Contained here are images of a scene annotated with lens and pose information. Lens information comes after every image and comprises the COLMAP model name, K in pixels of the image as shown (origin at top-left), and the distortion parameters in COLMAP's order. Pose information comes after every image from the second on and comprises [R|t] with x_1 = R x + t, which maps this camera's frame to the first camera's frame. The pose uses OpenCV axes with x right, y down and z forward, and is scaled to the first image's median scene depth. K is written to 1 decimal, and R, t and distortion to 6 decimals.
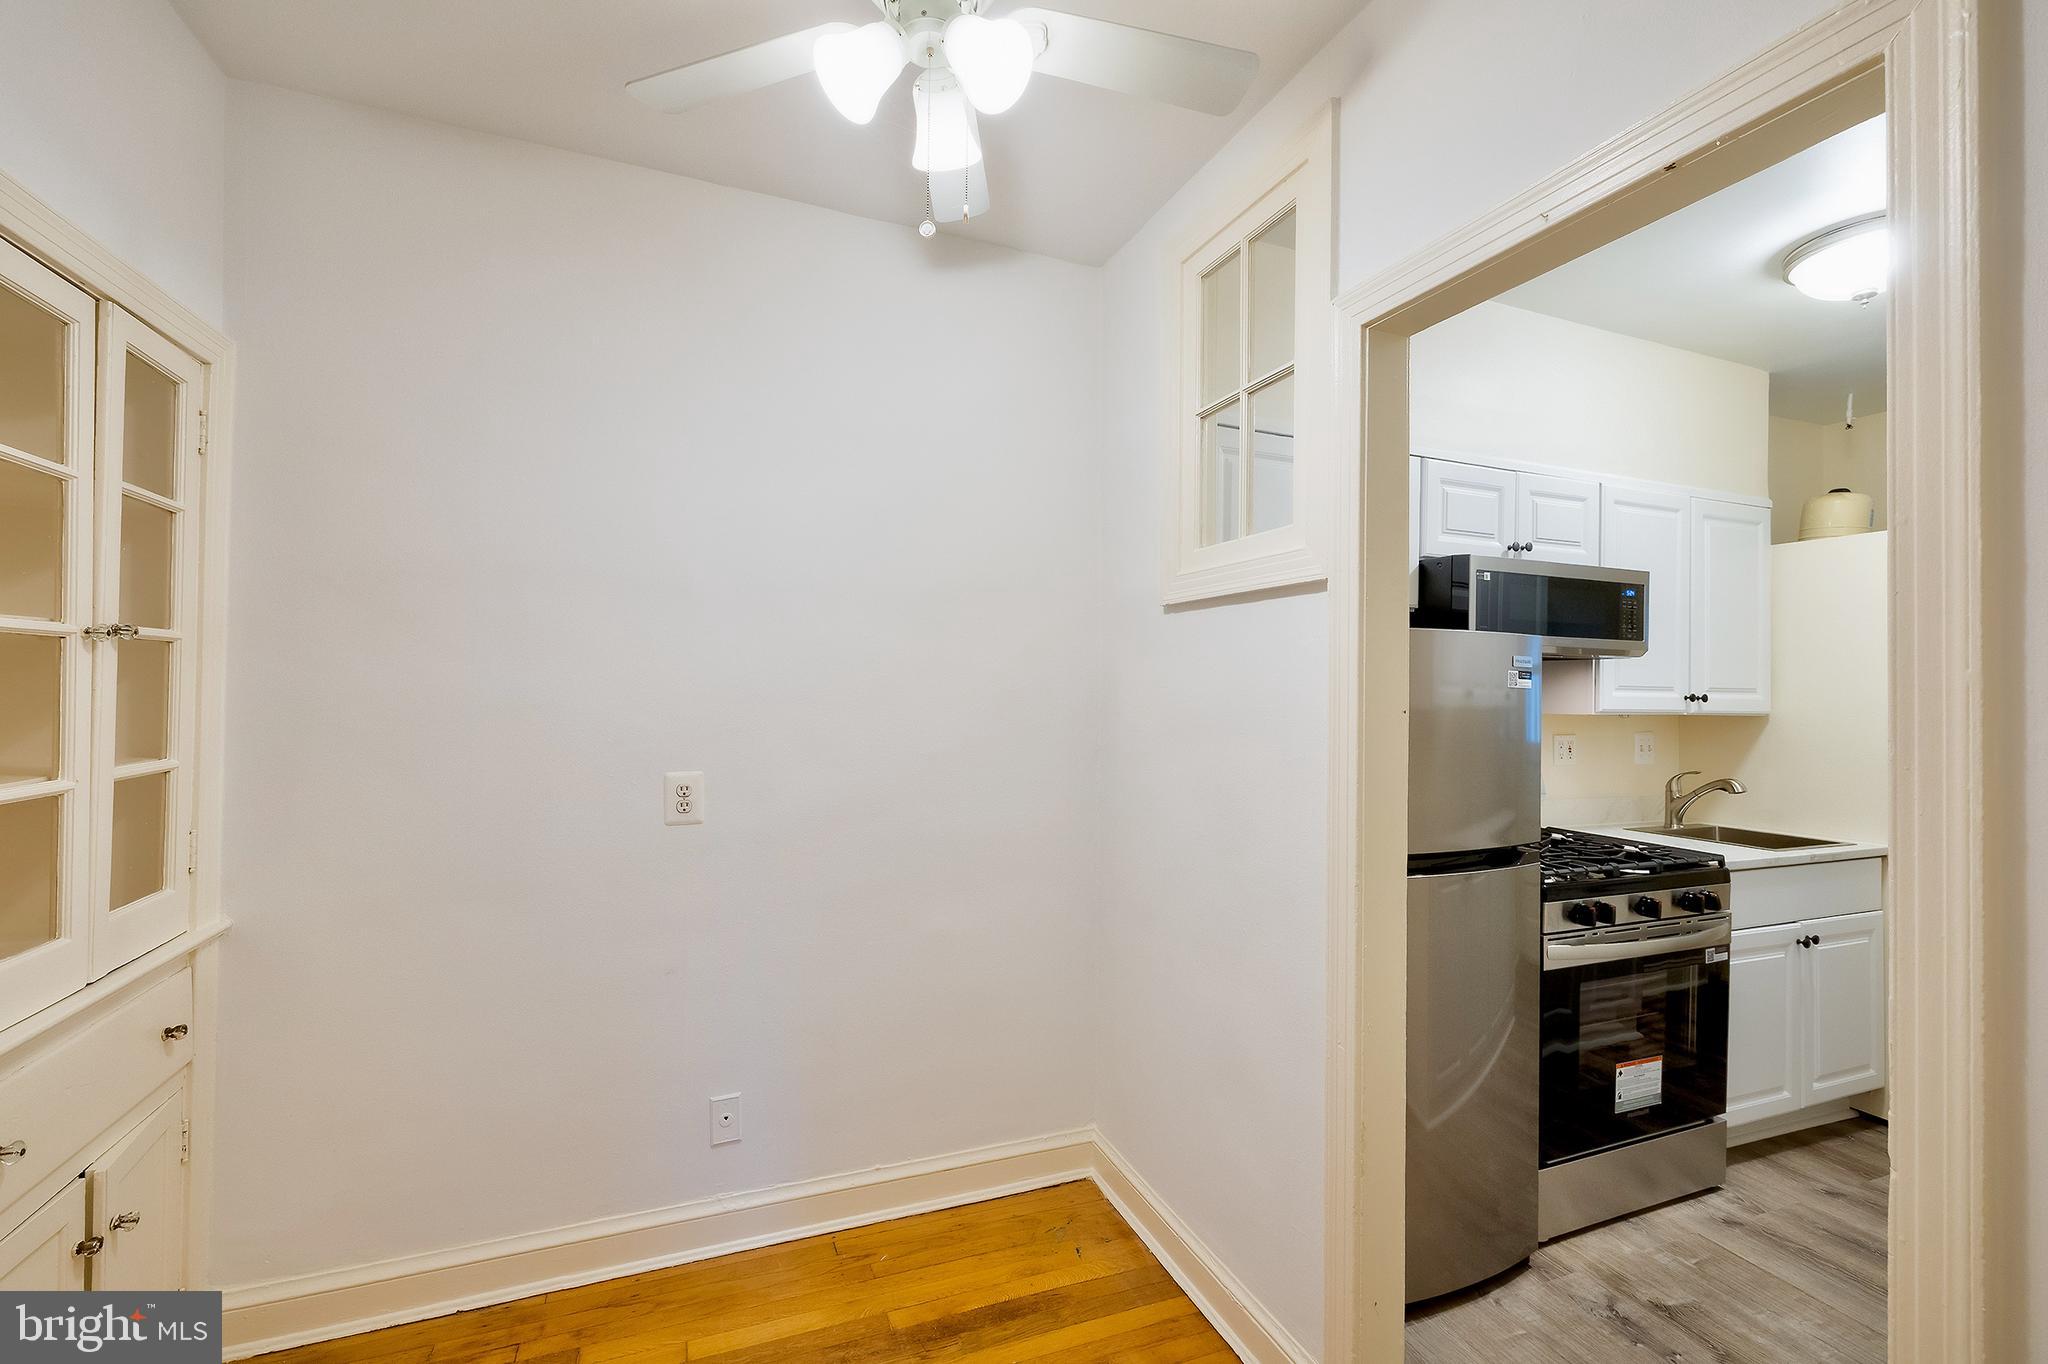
lens RADIAL K [[889.1, 0, 1001.5], [0, 889.1, 690.7], [0, 0, 1]] dist [0.001816, -0.000095]
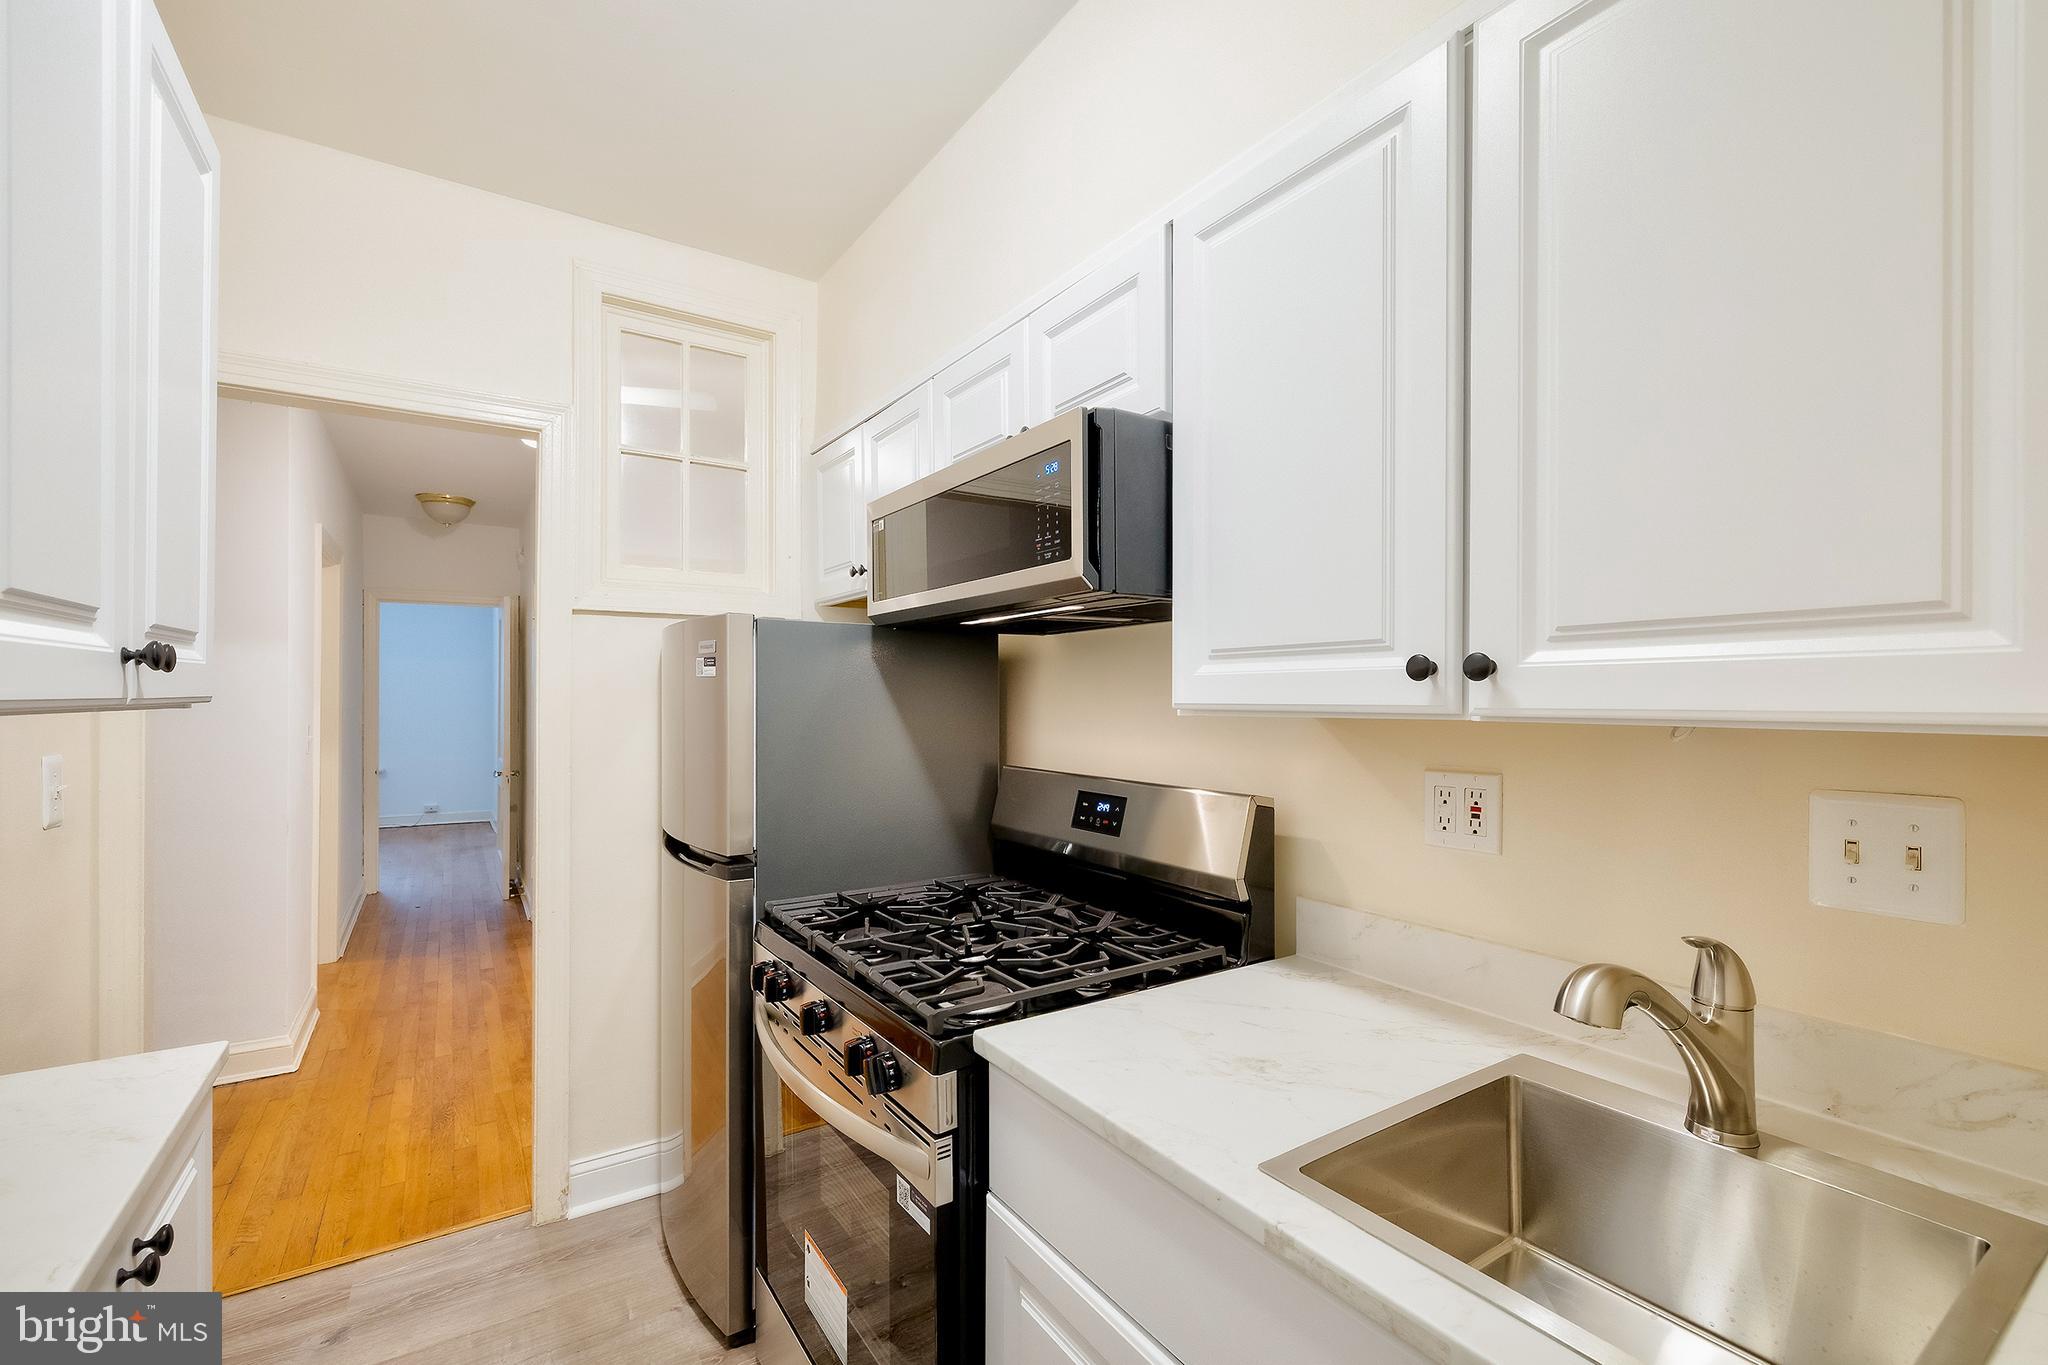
lens RADIAL K [[889.1, 0, 1012.7], [0, 889.1, 696.6], [0, 0, 1]] dist [0.001816, -0.000095]
pose [[0.181885, -0.015828, -0.983192, 1.170844], [0.008564, 0.999858, -0.014512, 0.024170], [0.983282, -0.005781, 0.181995, 0.874588]]
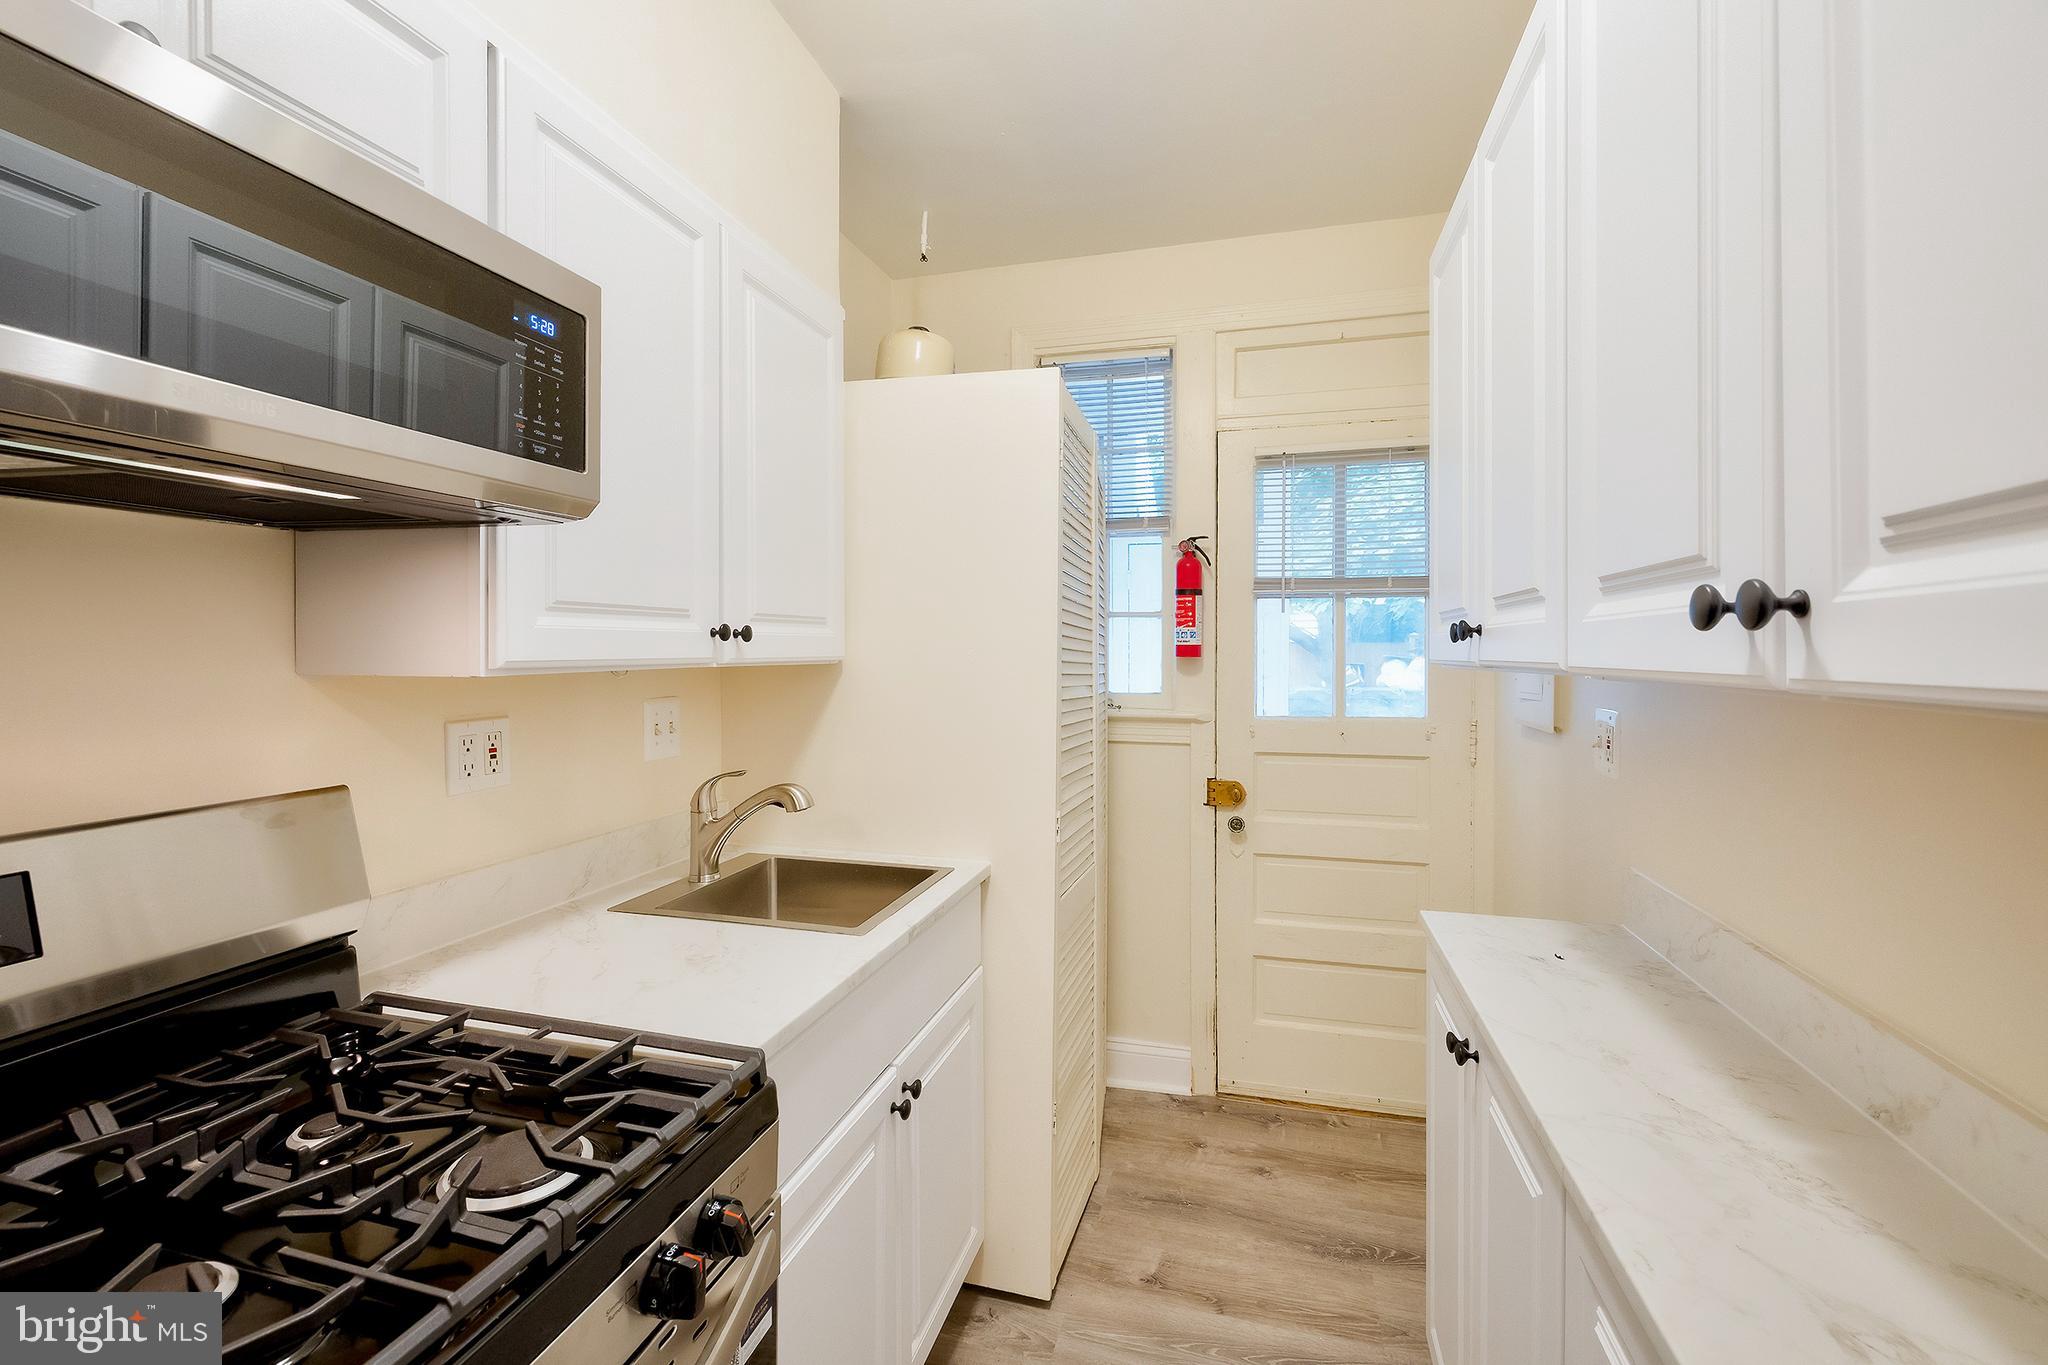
lens RADIAL K [[889.1, 0, 1027.4], [0, 889.1, 650.5], [0, 0, 1]] dist [0.001816, -0.000095]
pose [[0.600050, -0.016574, 0.799791, 0.534662], [0.000323, 0.999790, 0.020476, 0.008865], [-0.799963, -0.012028, 0.599929, 0.632398]]
